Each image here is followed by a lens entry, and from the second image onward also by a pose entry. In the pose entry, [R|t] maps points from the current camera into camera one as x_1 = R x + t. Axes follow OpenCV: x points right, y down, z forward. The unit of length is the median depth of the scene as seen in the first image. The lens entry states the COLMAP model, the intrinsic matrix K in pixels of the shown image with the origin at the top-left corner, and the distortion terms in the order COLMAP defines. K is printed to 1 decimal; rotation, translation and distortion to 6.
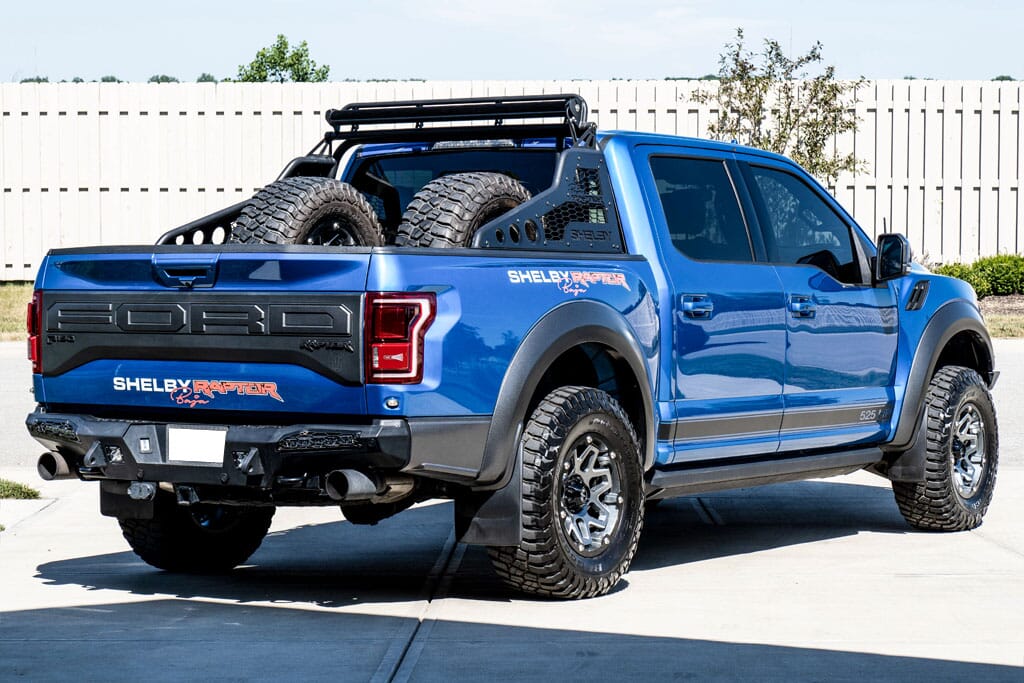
lens RADIAL K [[2399.5, 0, 510.2], [0, 2399.5, 339.4], [0, 0, 1]] dist [-0.049404, 0.000000]
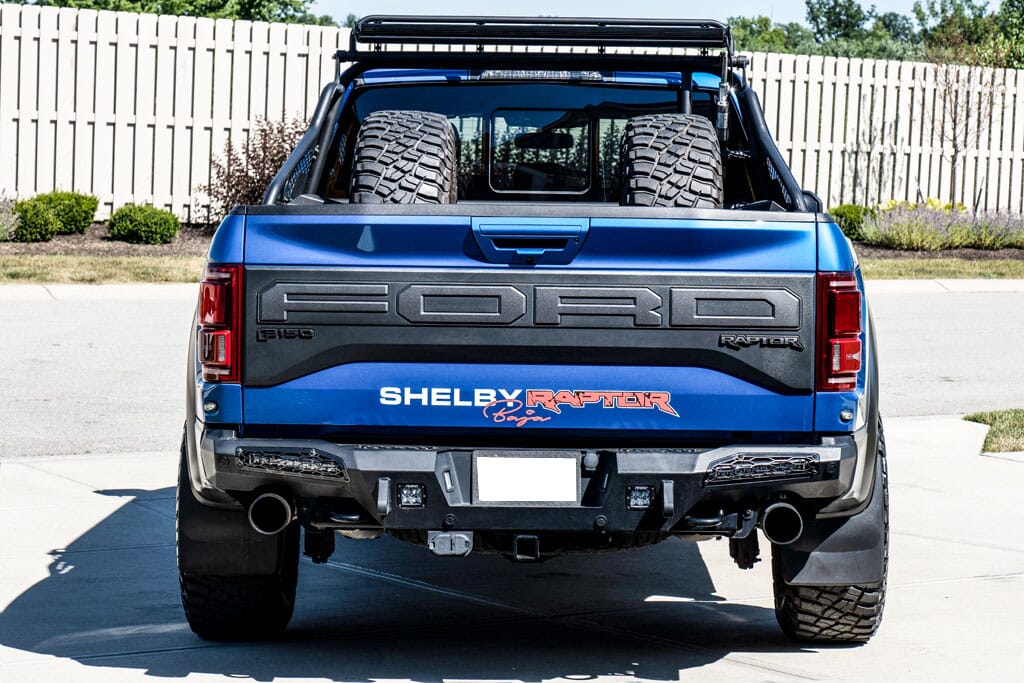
lens RADIAL K [[2399.5, 0, 513.1], [0, 2399.5, 343.1], [0, 0, 1]] dist [-0.049404, 0.000000]
pose [[0.857858, -0.017928, 0.513575, -0.508183], [0.002004, 0.999500, 0.031543, -0.020236], [-0.513884, -0.026030, 0.857465, 0.370333]]
